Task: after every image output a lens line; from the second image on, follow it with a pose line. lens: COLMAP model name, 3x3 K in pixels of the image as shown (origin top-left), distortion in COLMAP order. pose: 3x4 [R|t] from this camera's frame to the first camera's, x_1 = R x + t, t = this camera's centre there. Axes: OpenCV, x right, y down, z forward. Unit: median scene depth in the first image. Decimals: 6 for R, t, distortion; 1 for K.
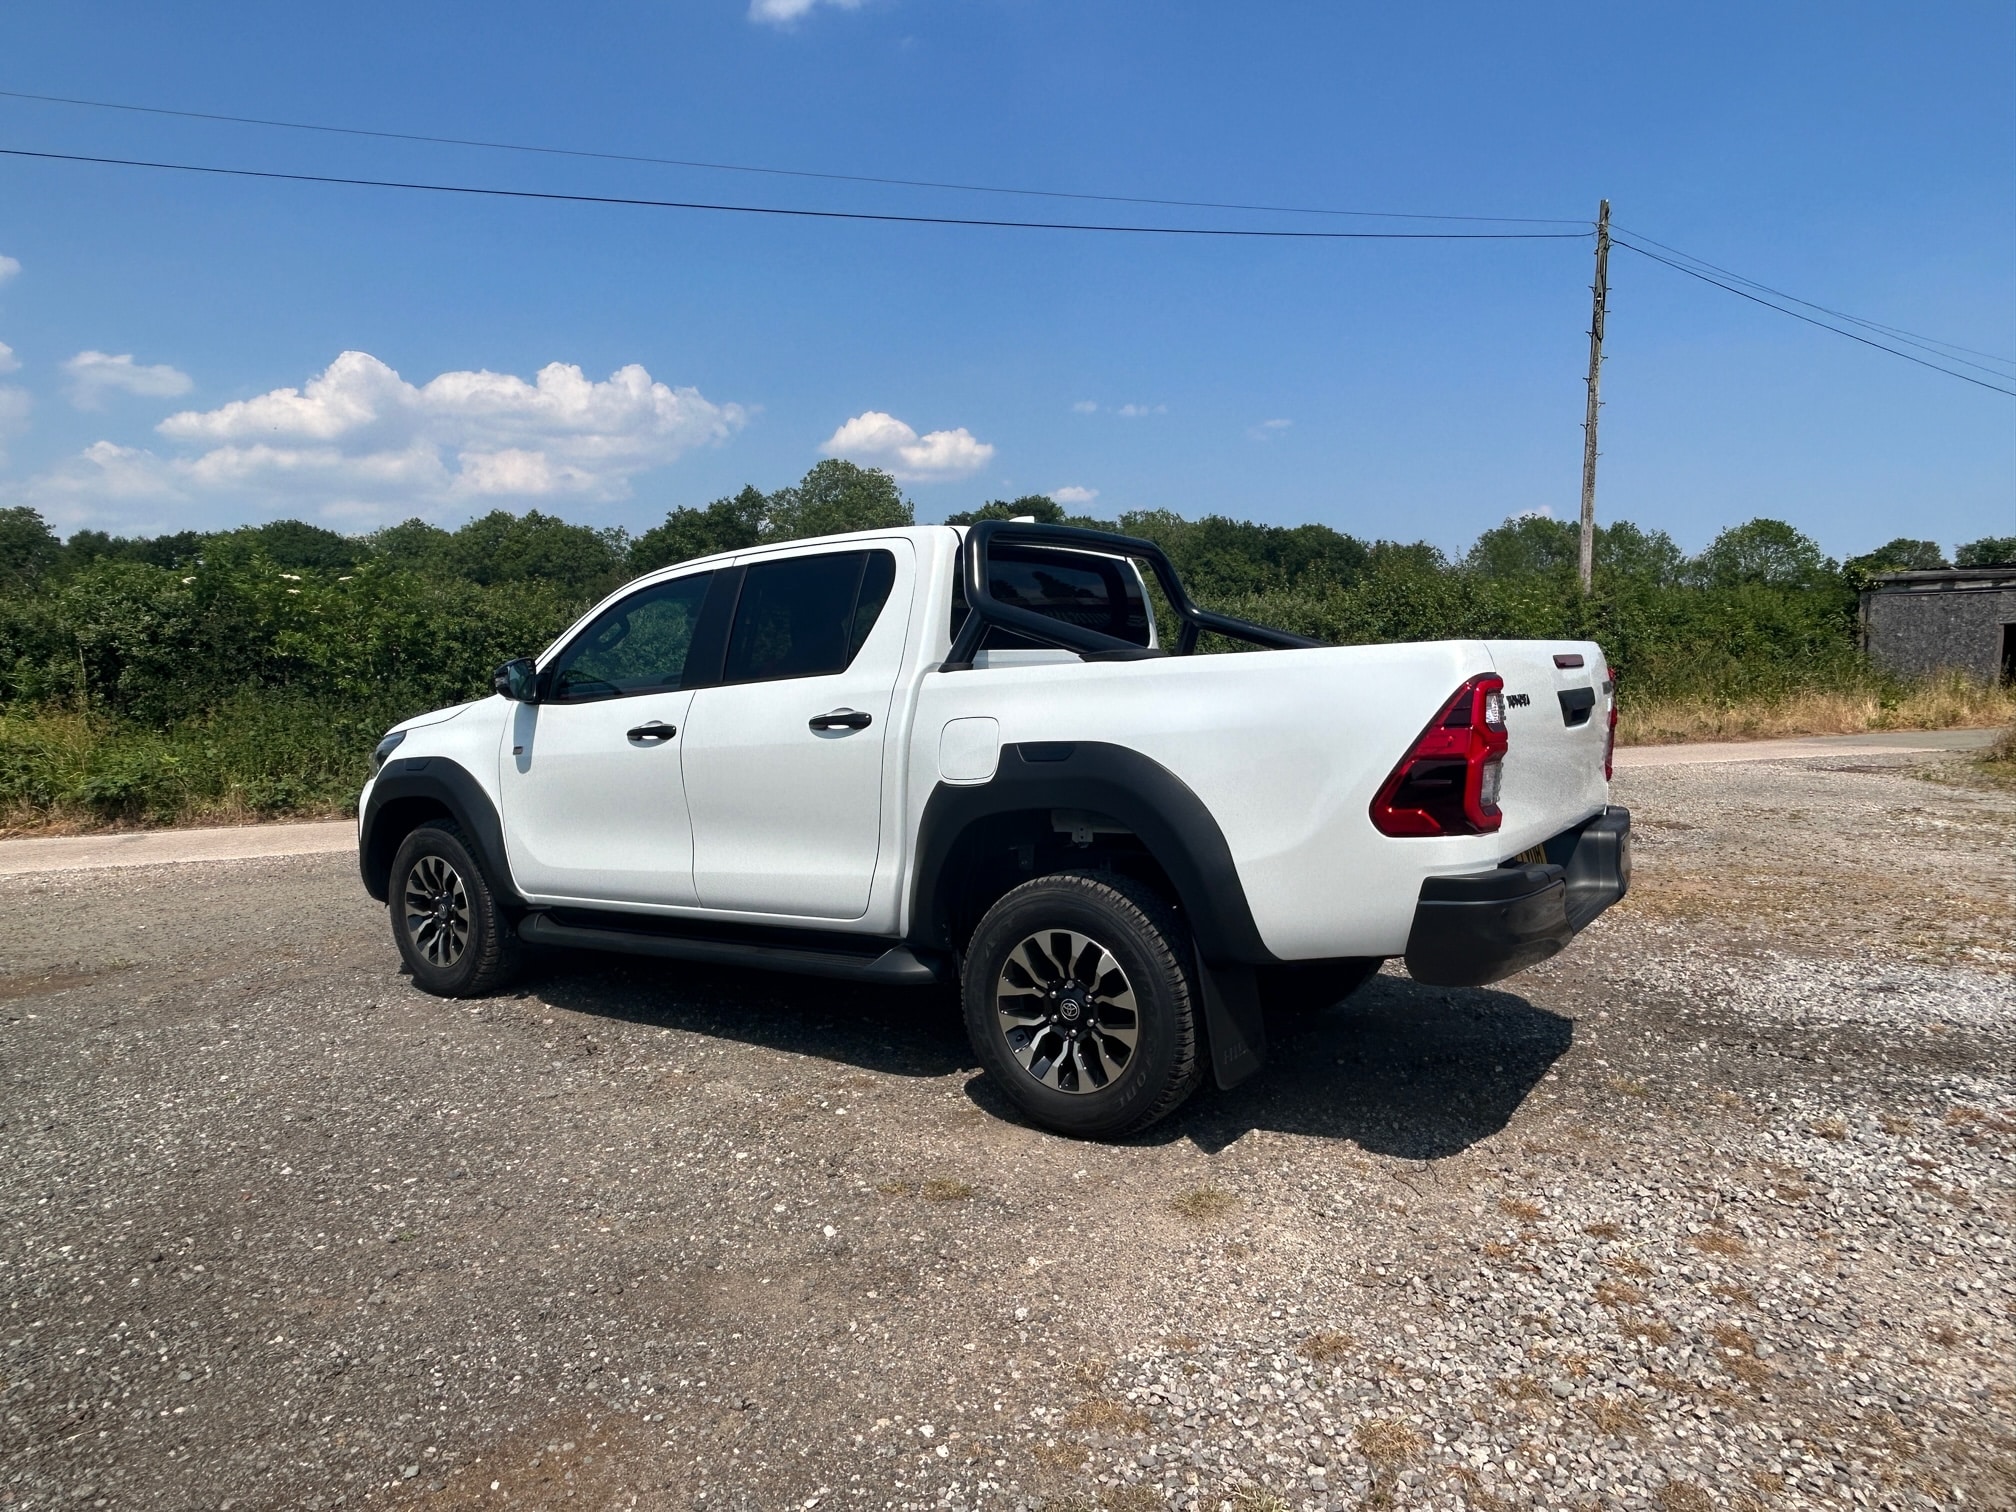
lens RADIAL K [[1312.4, 0, 977.4], [0, 1312.4, 779.7], [0, 0, 1]] dist [-0.000322, -0.001548]
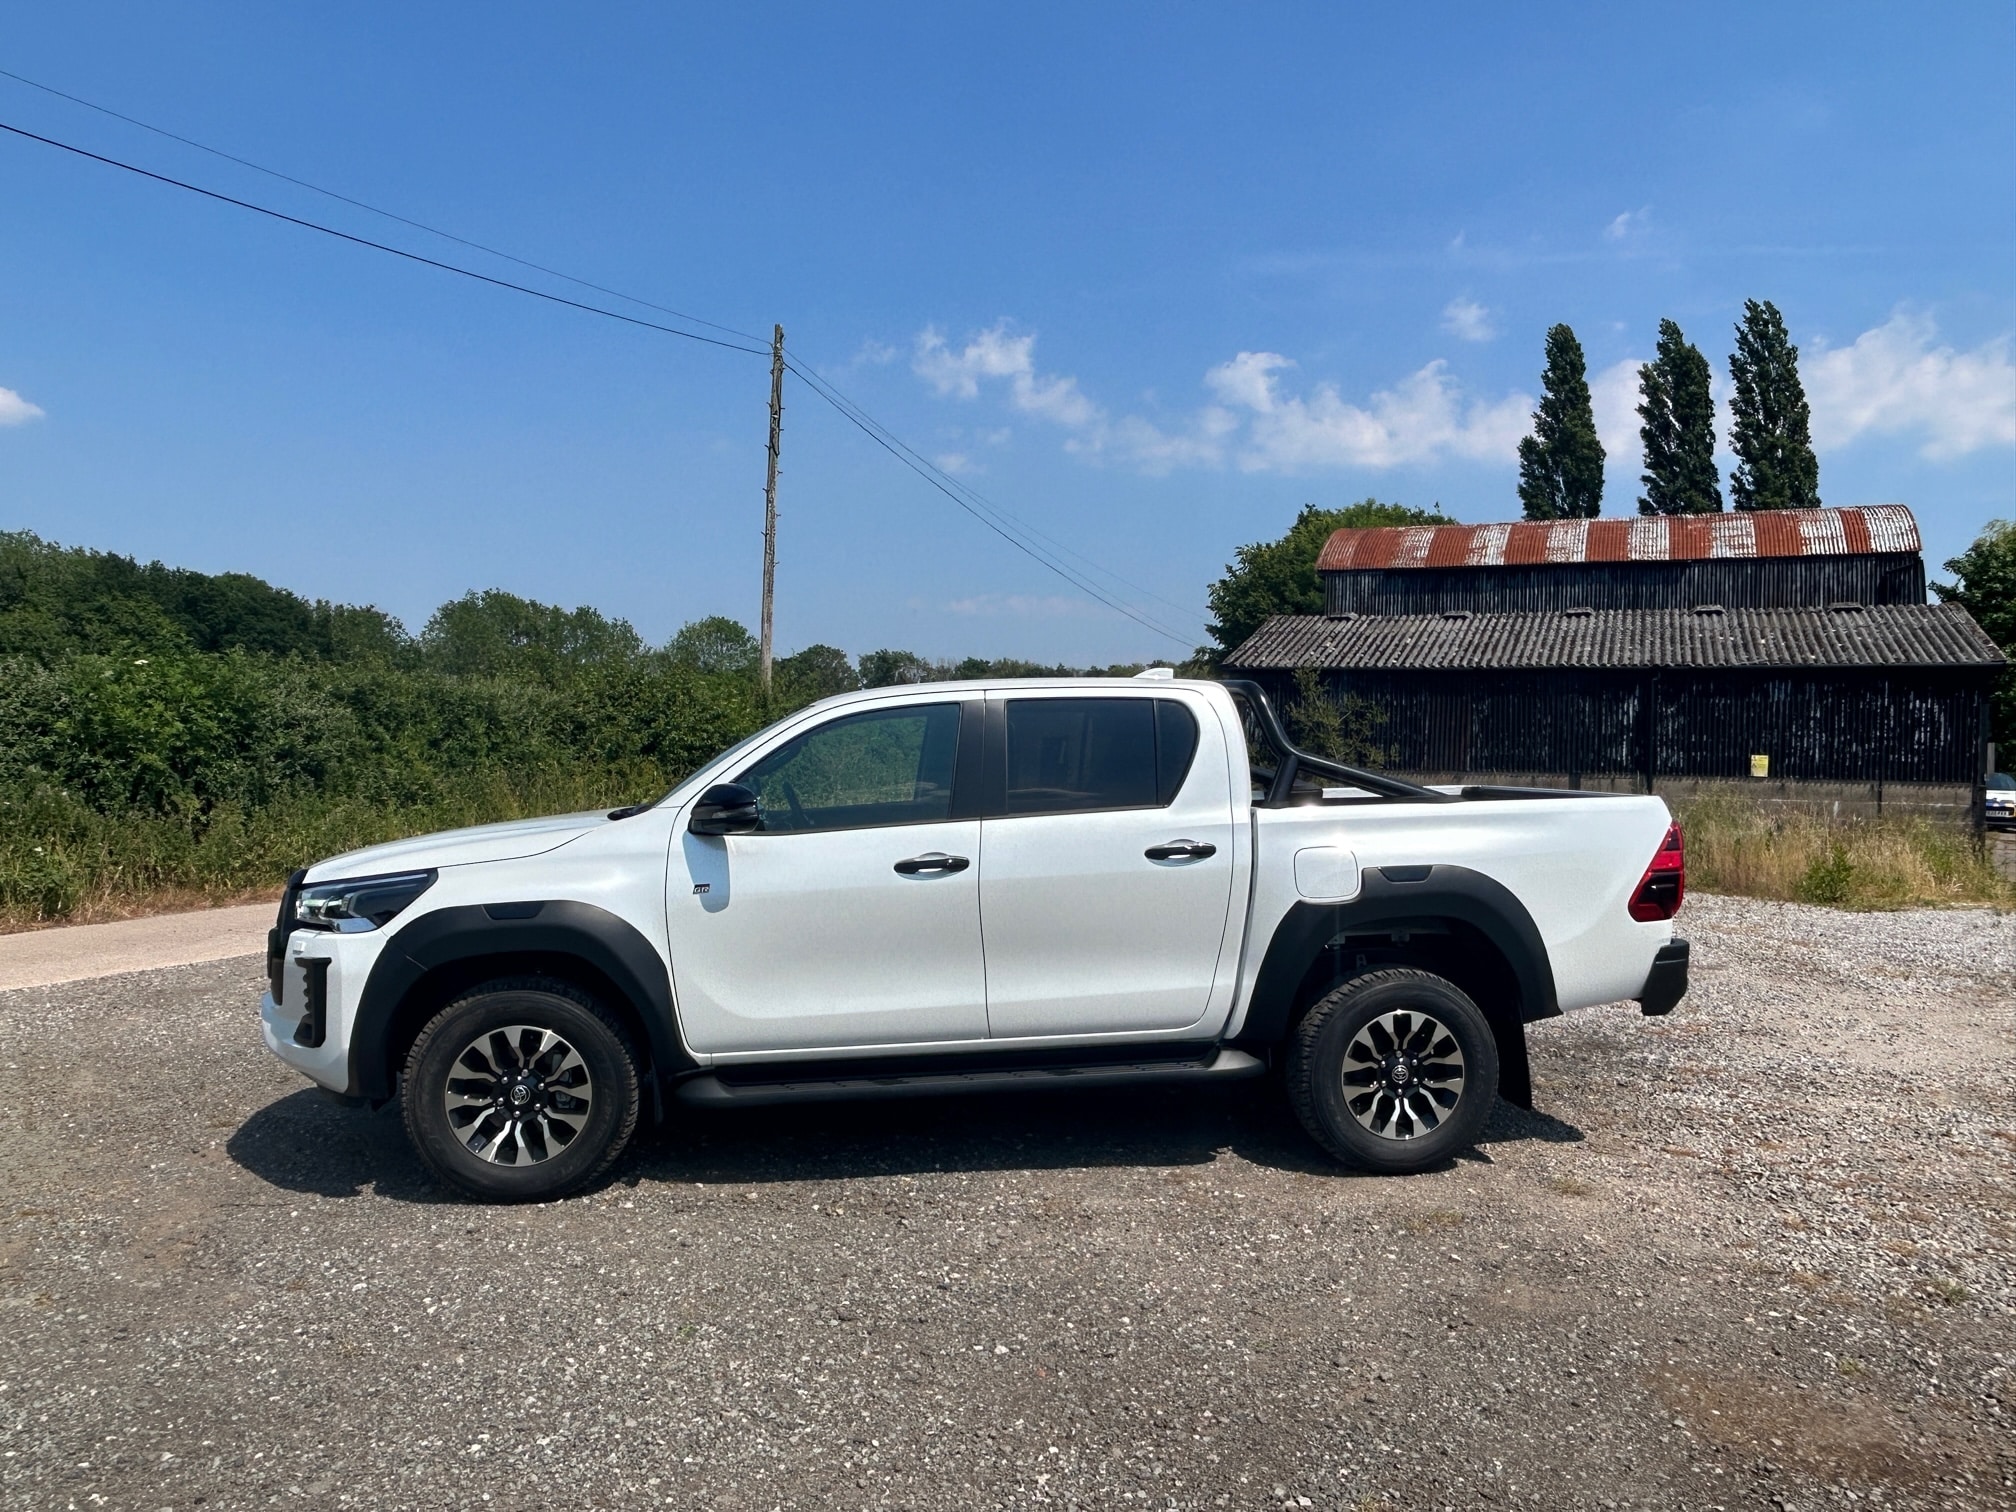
lens RADIAL K [[1462.4, 0, 1031.9], [0, 1462.4, 800.1], [0, 0, 1]] dist [0.014048, -0.018092]
pose [[0.718194, 0.002534, 0.695838, -0.810875], [0.033679, 0.998695, -0.038398, -0.034037], [-0.695027, 0.051012, 0.717172, 0.142551]]
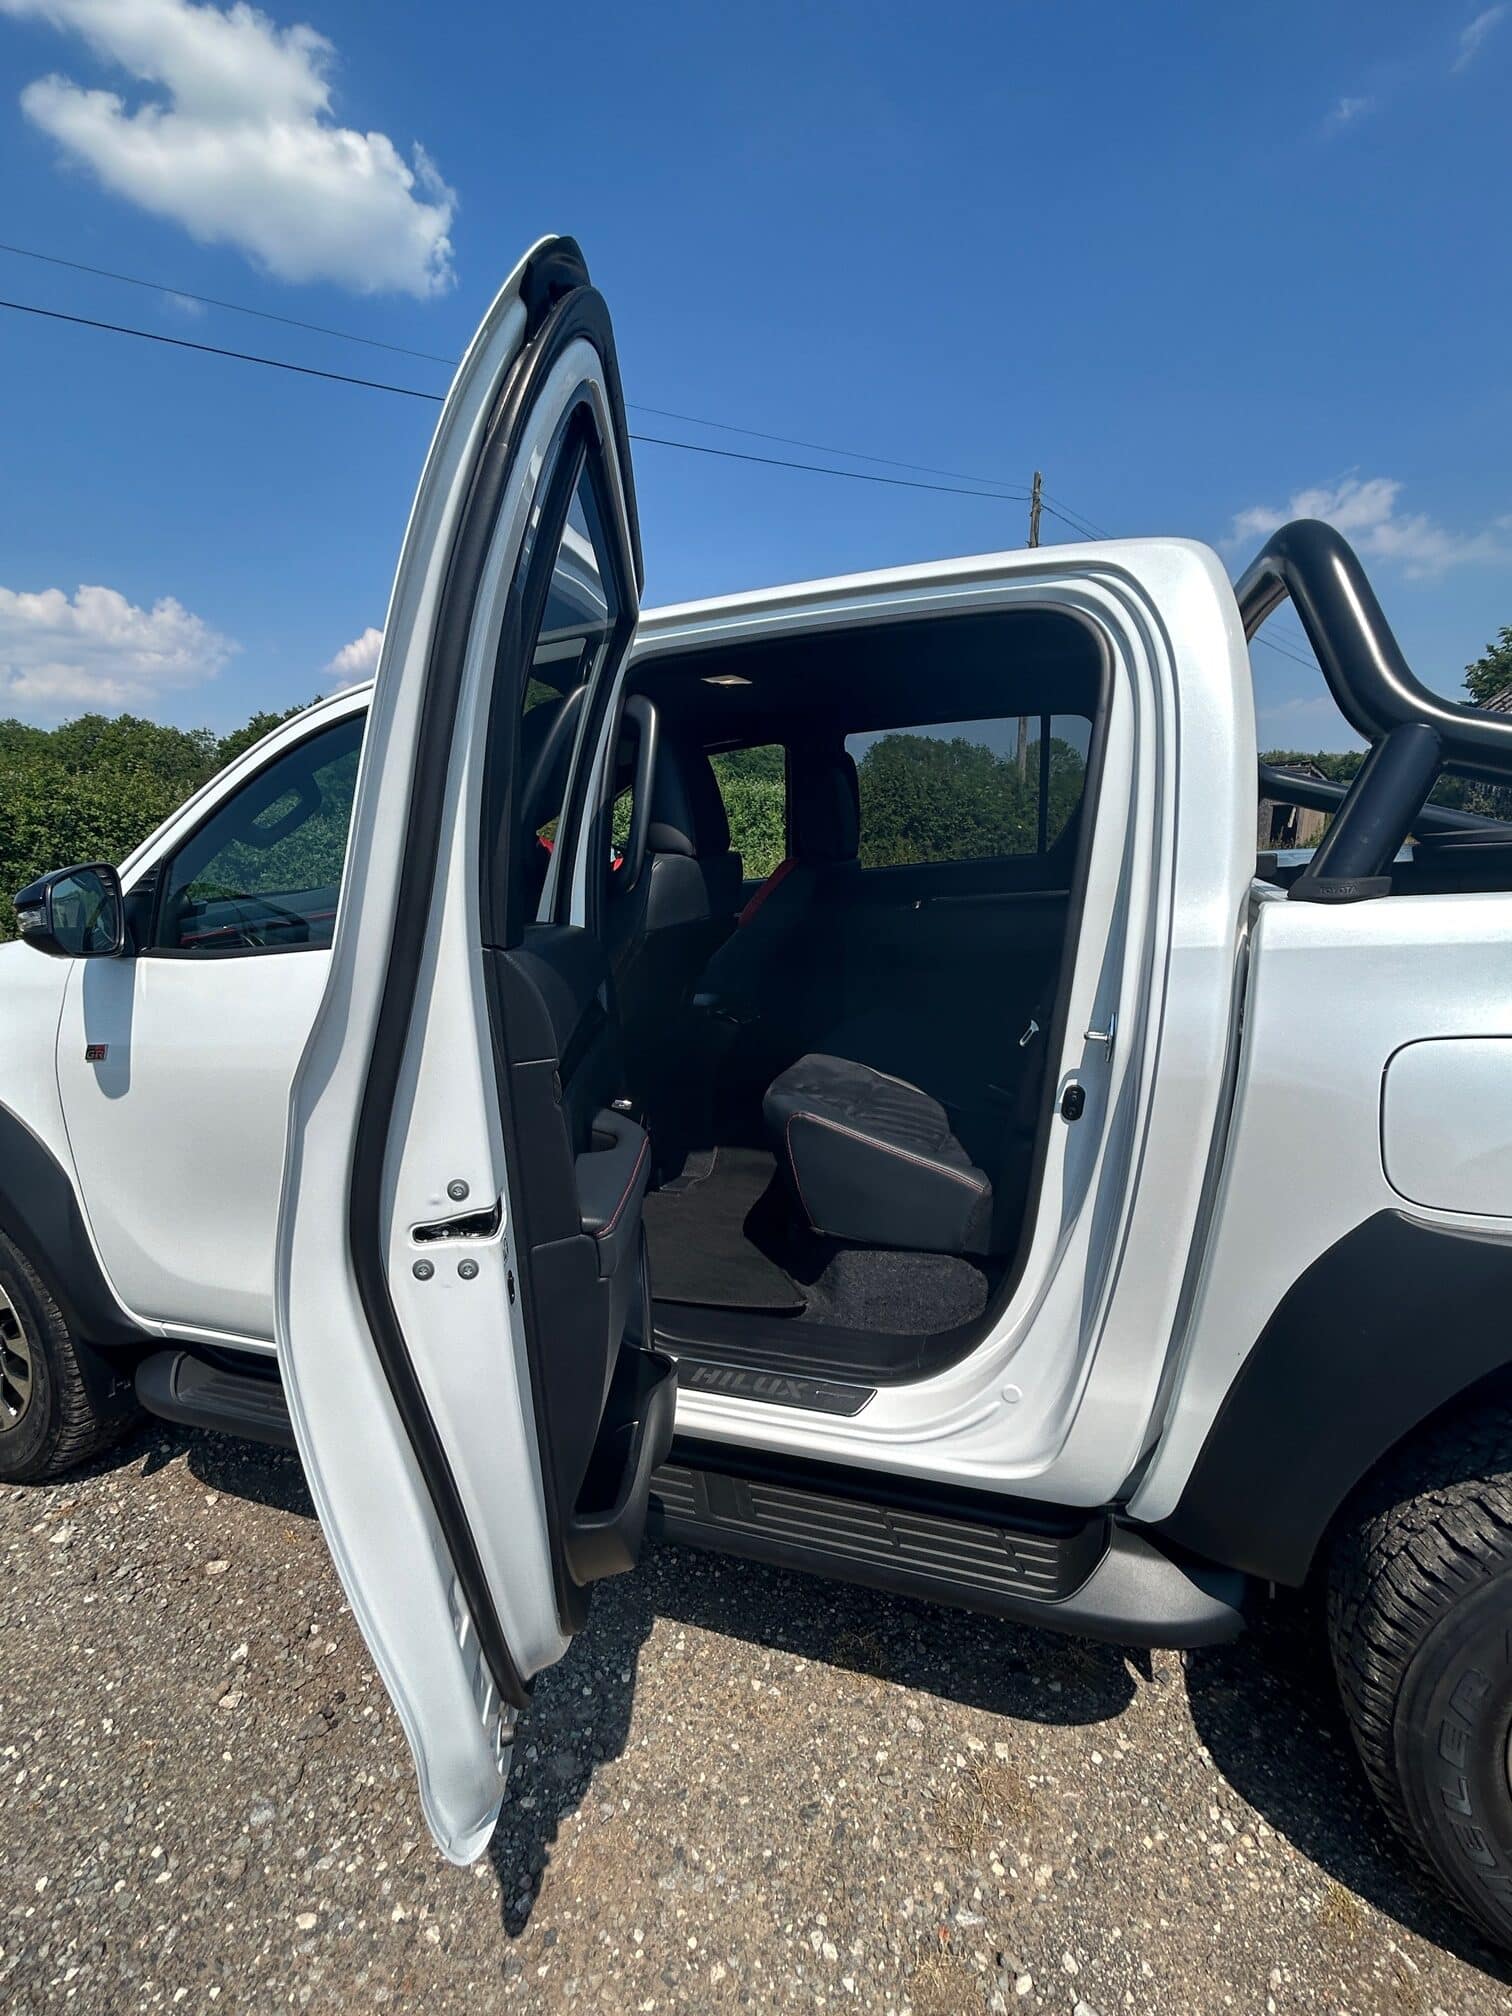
lens RADIAL K [[930.6, 0, 754.8], [0, 930.6, 1015.9], [0, 0, 1]] dist [-0.001536, 0.003055]
pose [[0.968447, -0.057507, 0.242493, -0.183331], [0.032851, 0.993980, 0.104524, -0.060529], [-0.247044, -0.093259, 0.964506, 0.567846]]
